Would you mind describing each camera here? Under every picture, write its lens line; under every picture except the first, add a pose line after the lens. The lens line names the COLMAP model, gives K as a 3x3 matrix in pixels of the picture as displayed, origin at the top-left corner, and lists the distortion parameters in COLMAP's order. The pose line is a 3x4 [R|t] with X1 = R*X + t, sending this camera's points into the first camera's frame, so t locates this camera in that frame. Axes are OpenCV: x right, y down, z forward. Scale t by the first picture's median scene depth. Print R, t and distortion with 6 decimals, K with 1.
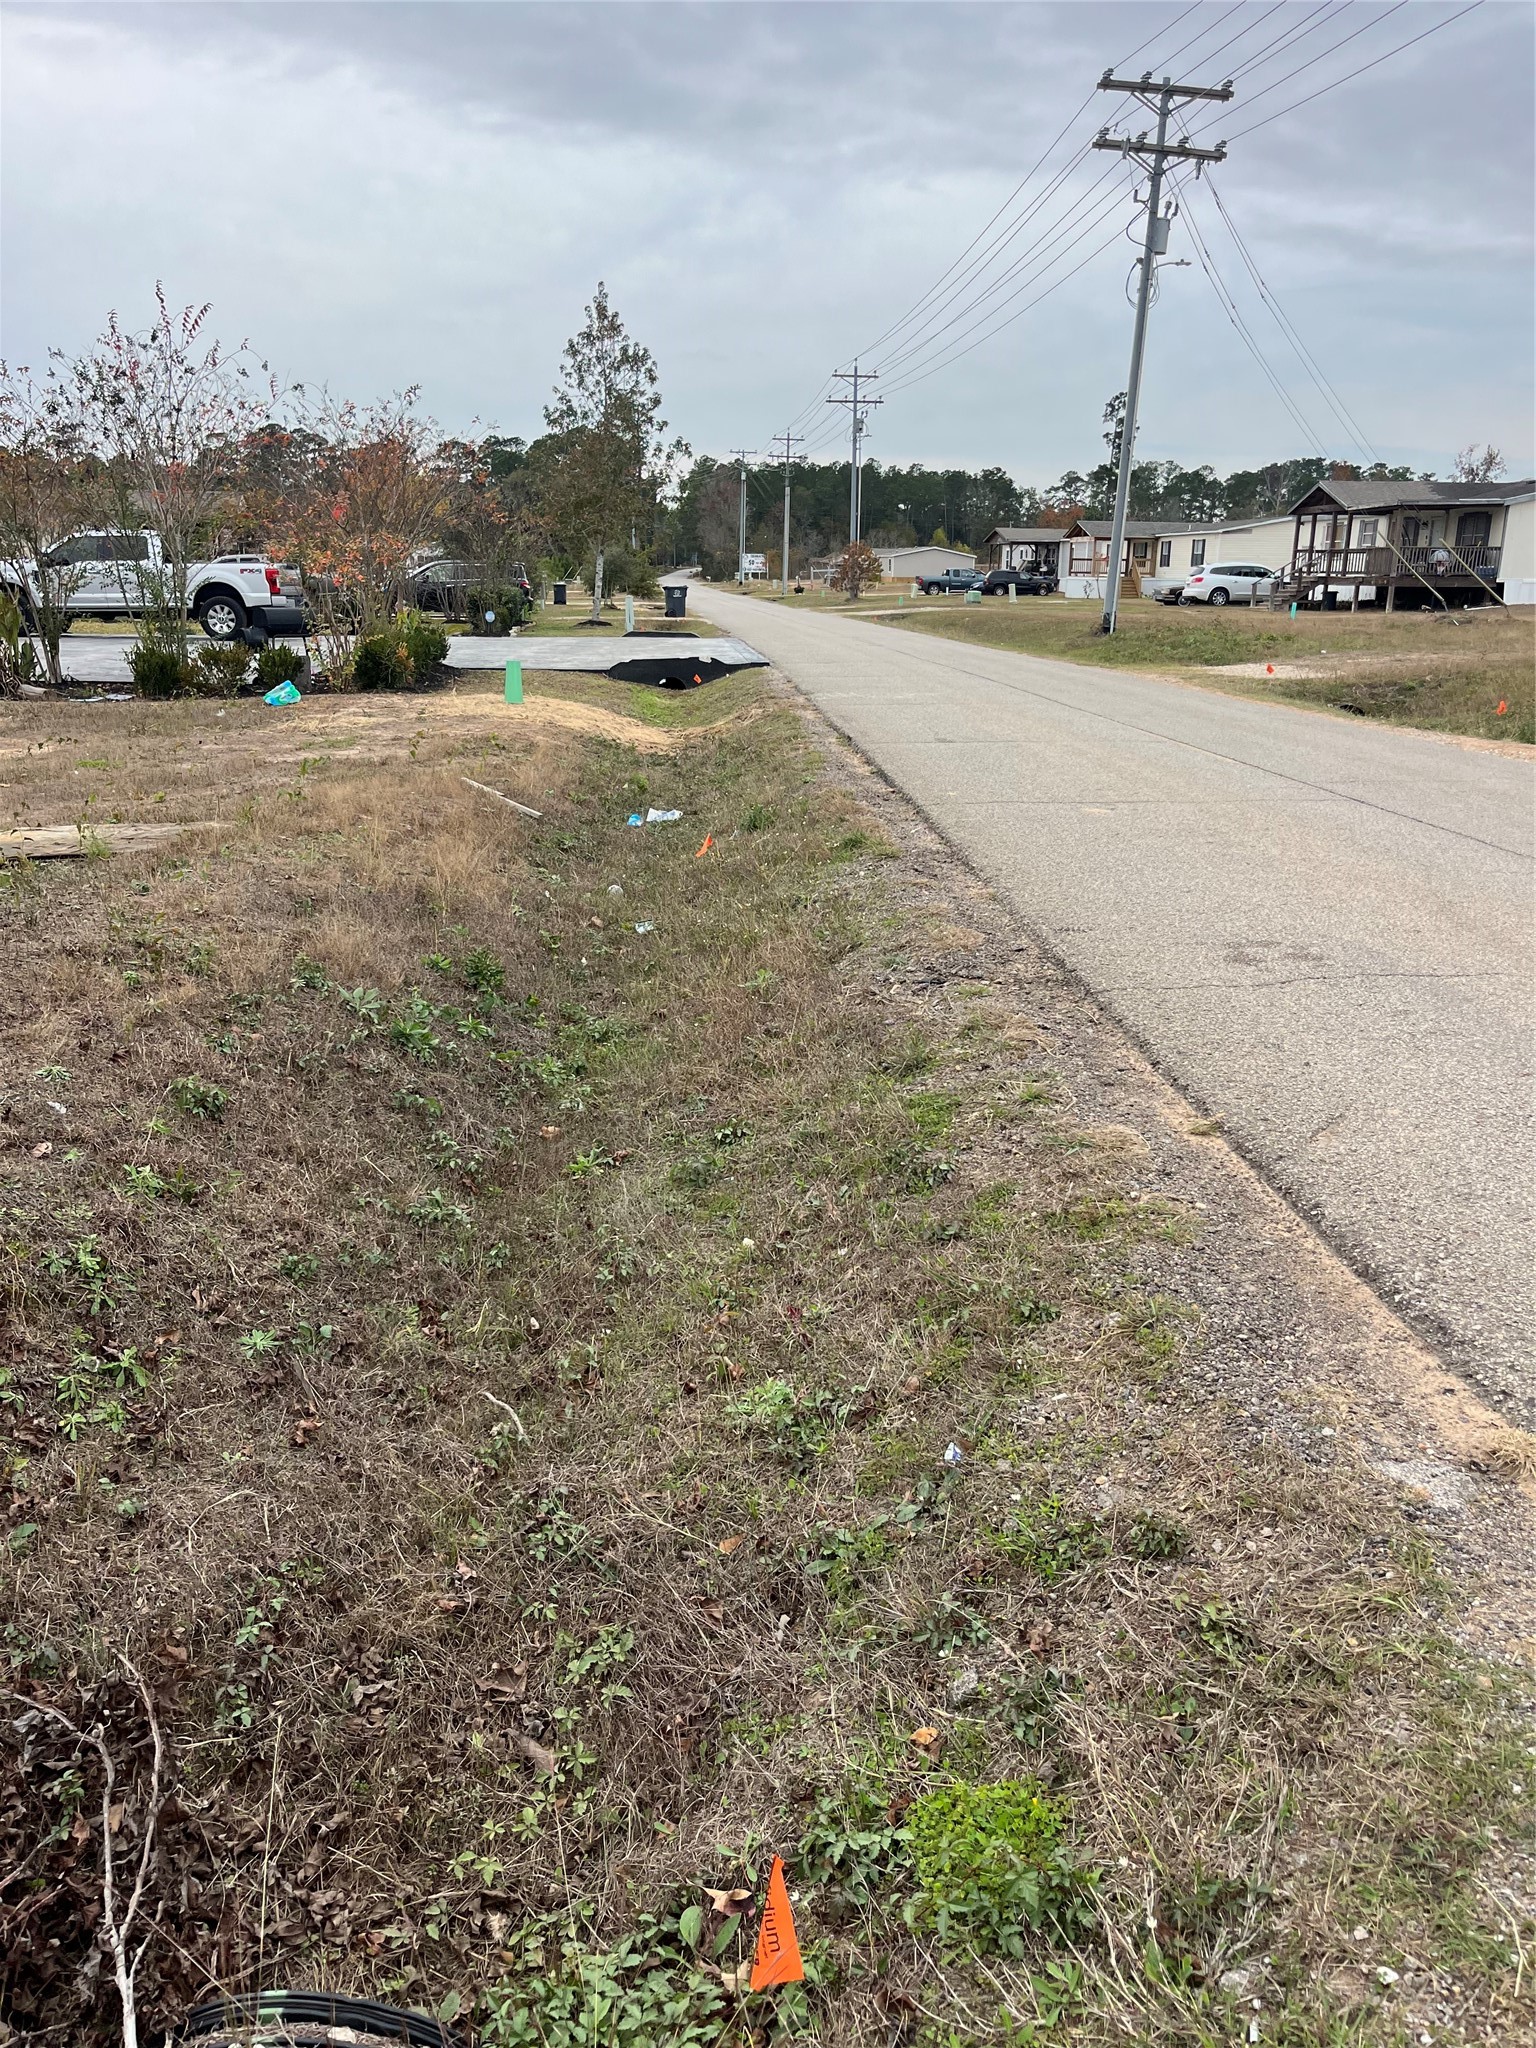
lens RADIAL K [[1532.4, 0, 739.1], [0, 1532.4, 1055.6], [0, 0, 1]] dist [0.063108, -0.081242]
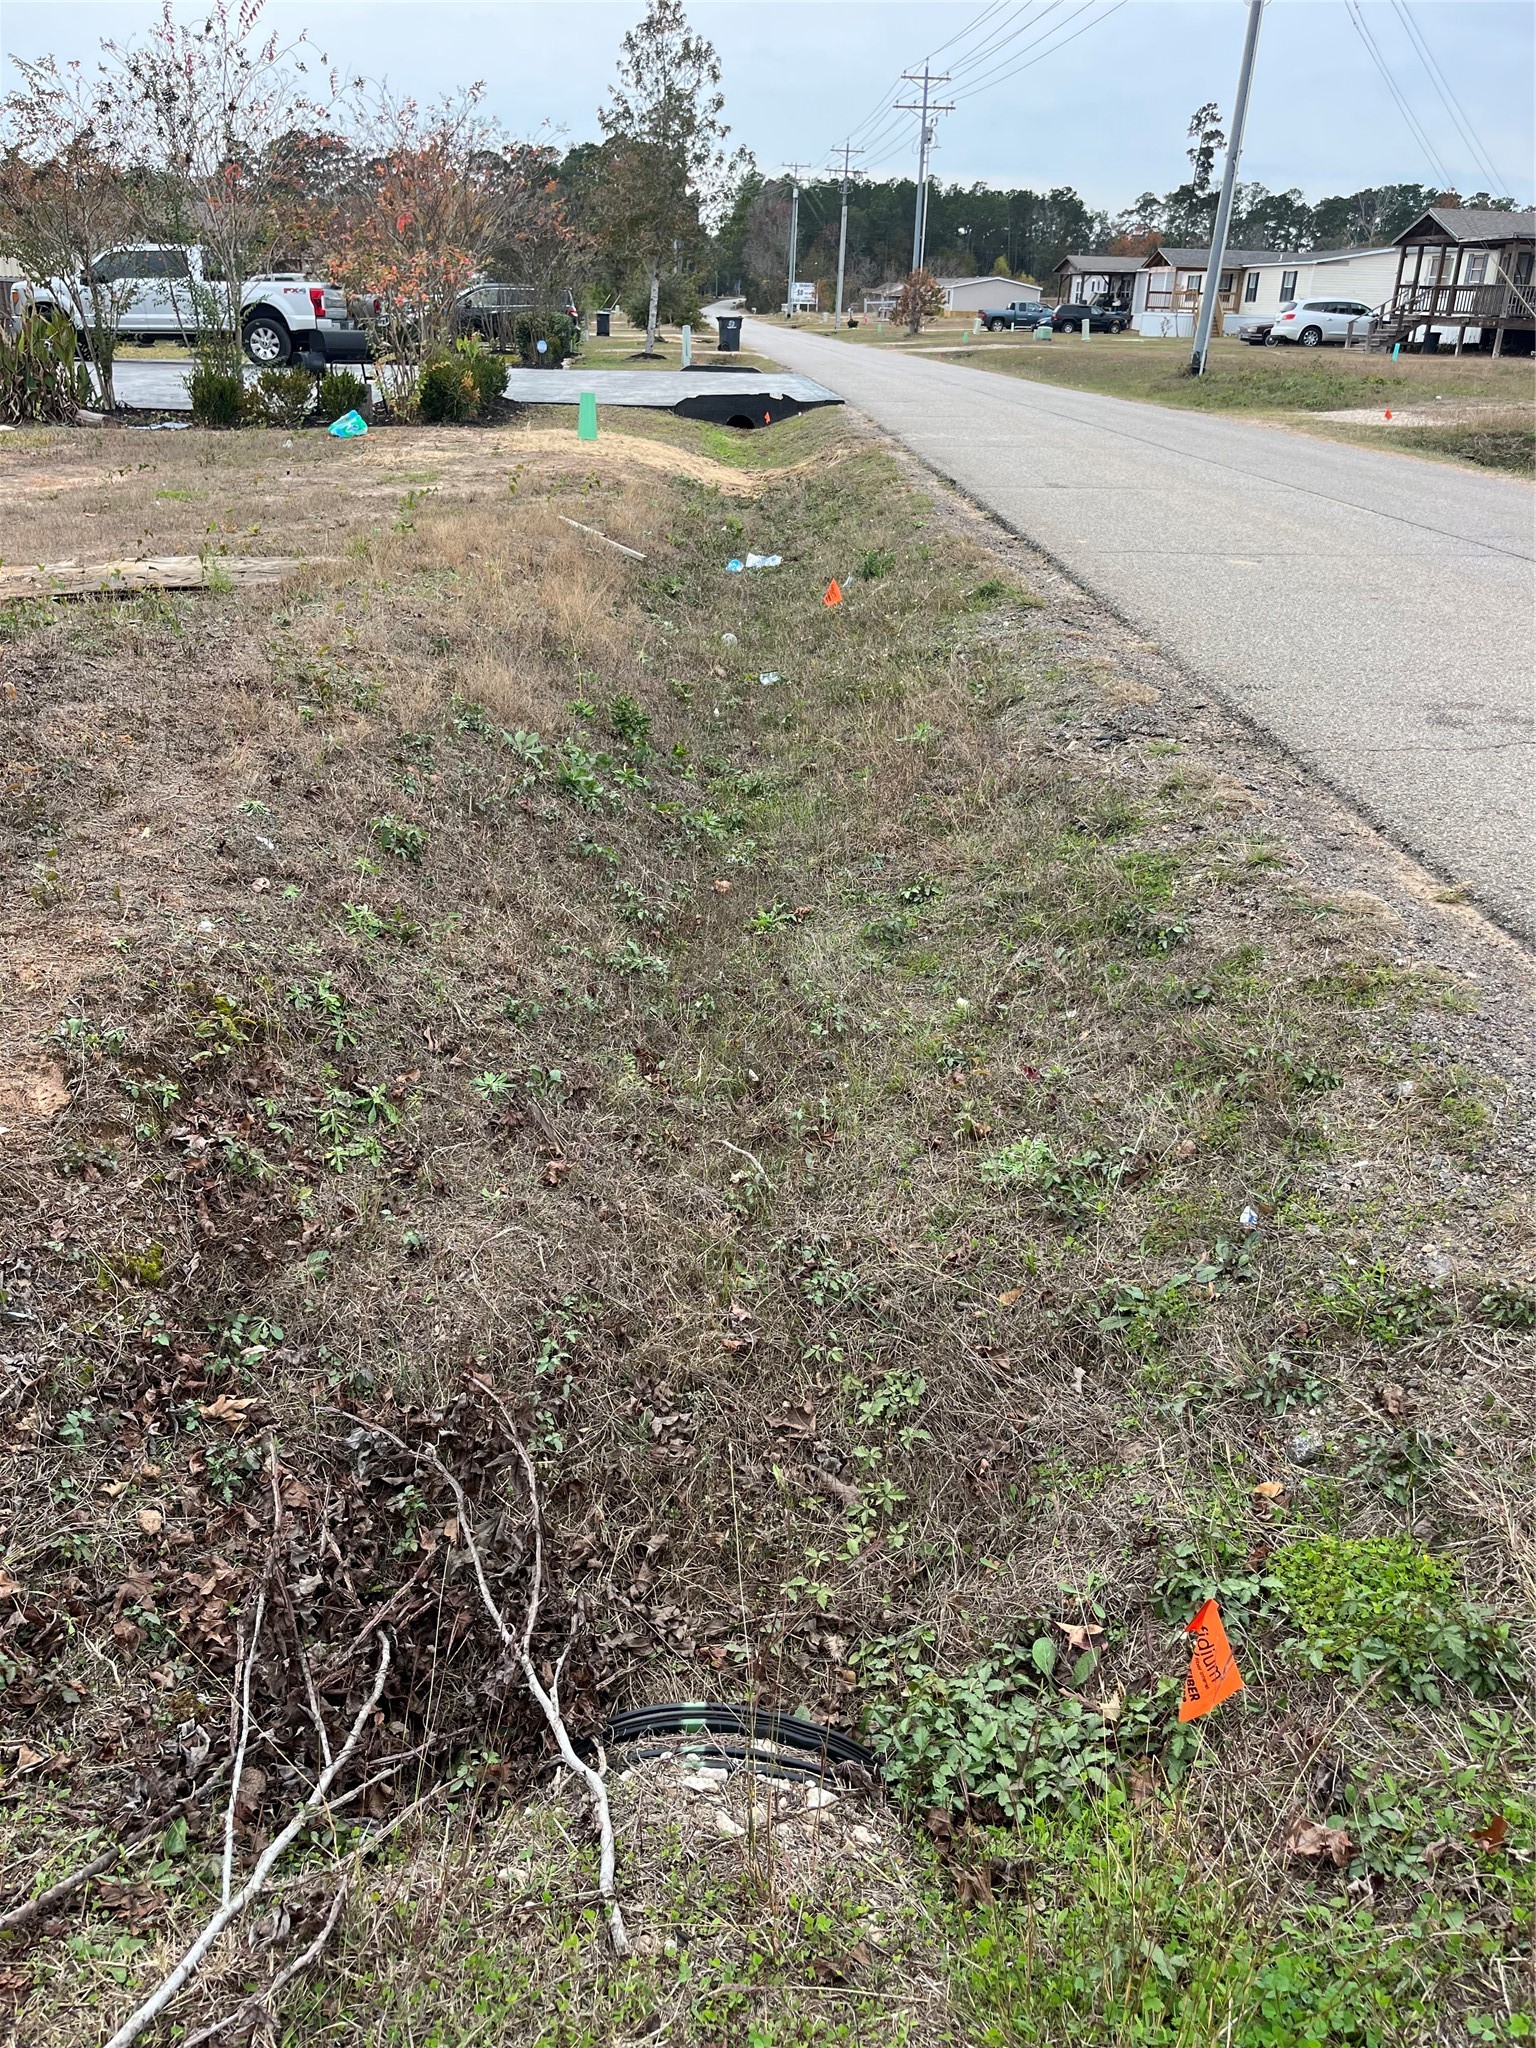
lens RADIAL K [[1544.0, 0, 762.1], [0, 1544.0, 1031.4], [0, 0, 1]] dist [0.043543, -0.040282]
pose [[0.999067, 0.030104, -0.030981, -0.110372], [-0.025566, 0.990149, 0.137667, 0.010031], [0.034820, -0.136746, 0.989994, 0.020628]]
